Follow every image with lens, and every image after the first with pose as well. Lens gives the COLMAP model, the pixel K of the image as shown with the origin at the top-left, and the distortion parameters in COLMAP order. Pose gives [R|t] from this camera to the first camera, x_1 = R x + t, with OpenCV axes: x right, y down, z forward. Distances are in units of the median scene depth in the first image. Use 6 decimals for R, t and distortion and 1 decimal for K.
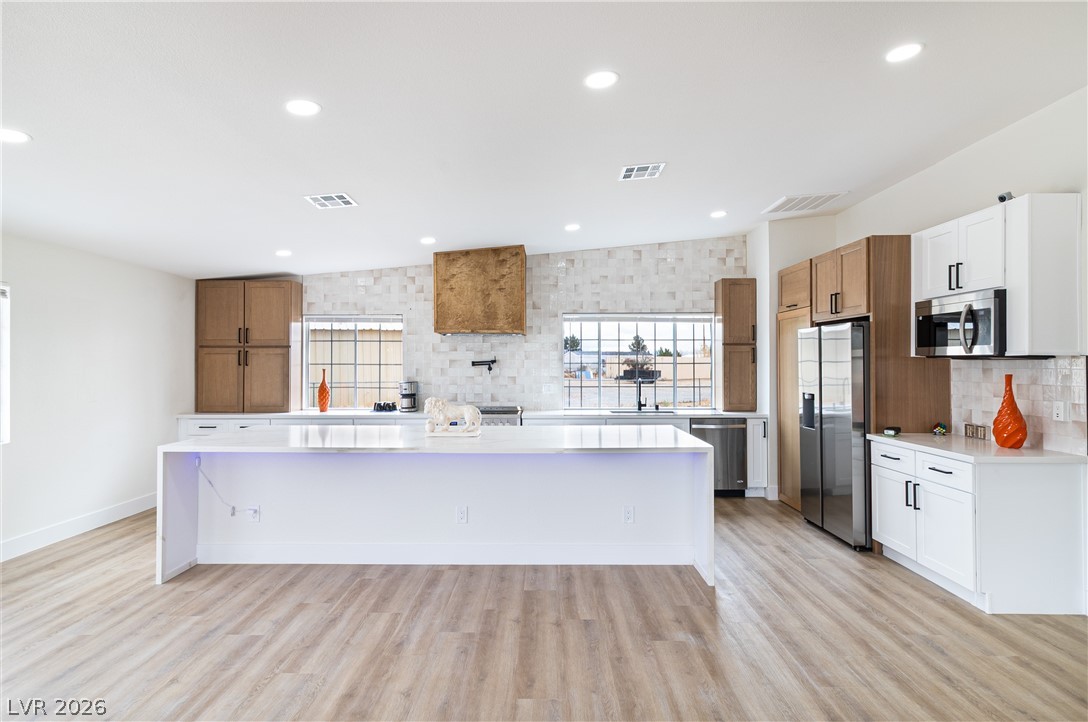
lens RADIAL K [[586.9, 0, 533.0], [0, 586.9, 359.6], [0, 0, 1]] dist [0.001102, -0.000483]
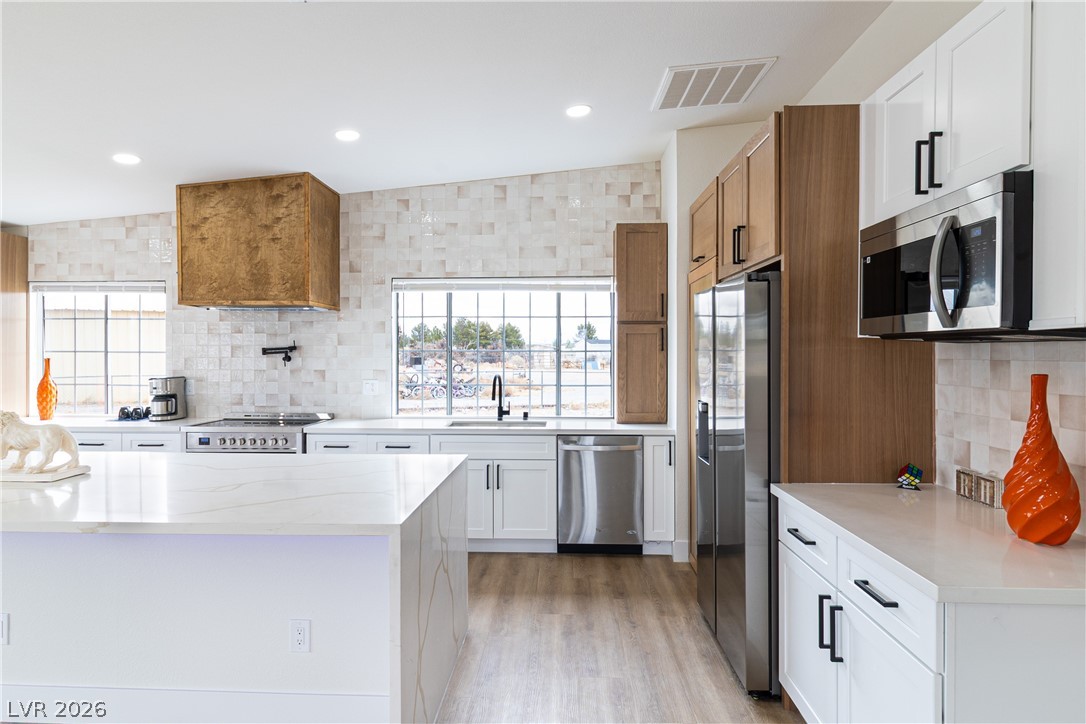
lens RADIAL K [[623.0, 0, 525.4], [0, 623.0, 357.2], [0, 0, 1]] dist [-0.000895, 0.001383]
pose [[0.999246, 0.002036, -0.038774, 0.257334], [-0.001523, 0.999911, 0.013253, 0.004018], [0.038797, -0.013184, 0.999160, 0.301369]]
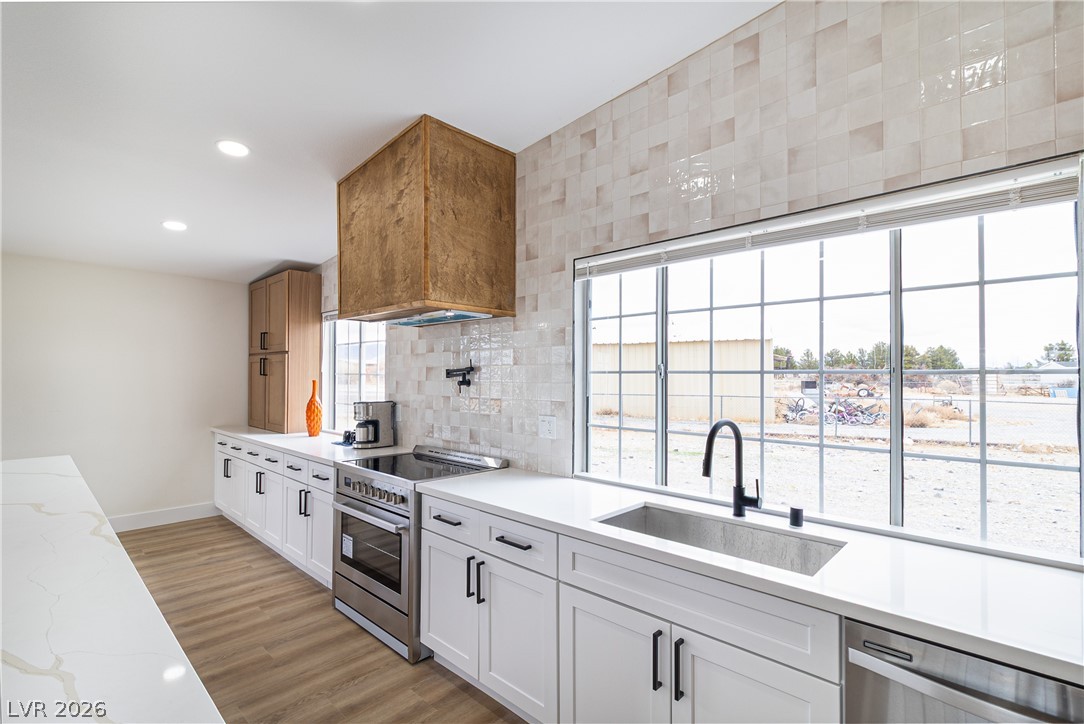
lens RADIAL K [[496.0, 0, 529.7], [0, 496.0, 370.0], [0, 0, 1]] dist [0.001992, 0.000060]
pose [[0.725772, -0.005328, -0.687915, 0.309561], [0.001026, 0.999977, -0.006663, 0.007429], [0.687934, 0.004130, 0.725761, 0.773274]]
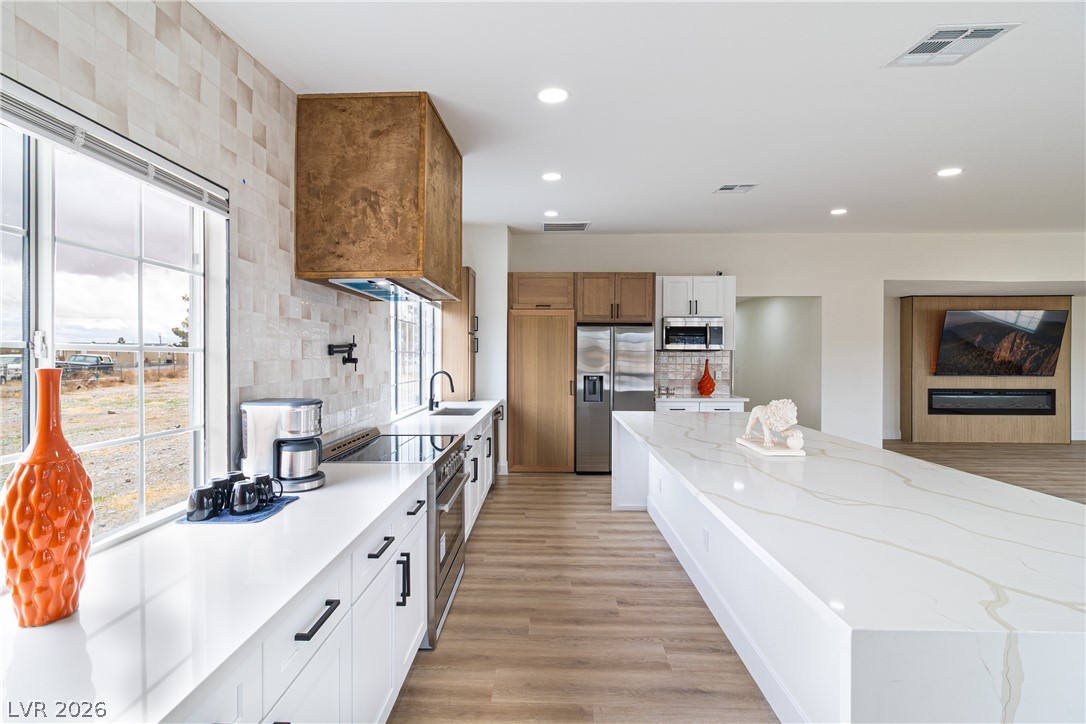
lens RADIAL K [[496.4, 0, 534.8], [0, 496.4, 358.9], [0, 0, 1]] dist [0.001267, 0.000172]
pose [[0.014664, -0.006134, 0.999874, -0.534189], [-0.008718, 0.999942, 0.006262, 0.011334], [-0.999854, -0.008809, 0.014610, 0.912672]]
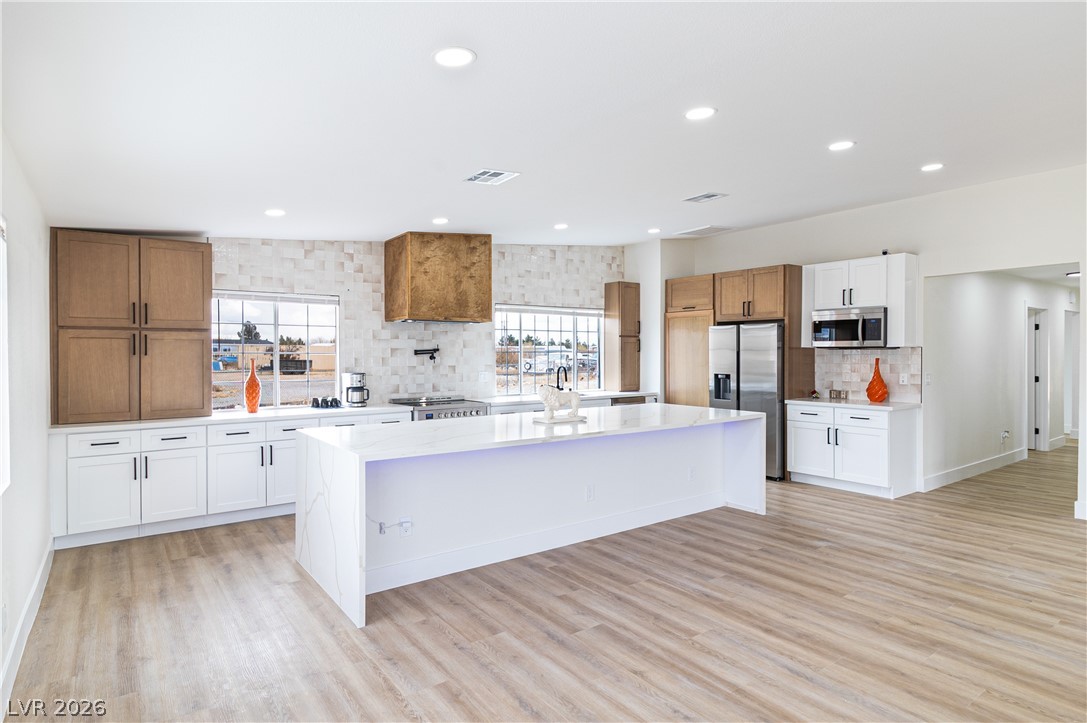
lens RADIAL K [[593.4, 0, 536.8], [0, 593.4, 359.4], [0, 0, 1]] dist [0.000981, -0.000019]
pose [[0.801037, -0.007693, 0.598565, -0.565187], [-0.002703, 0.999861, 0.016468, 0.002077], [-0.598609, -0.014810, 0.800905, 0.131313]]
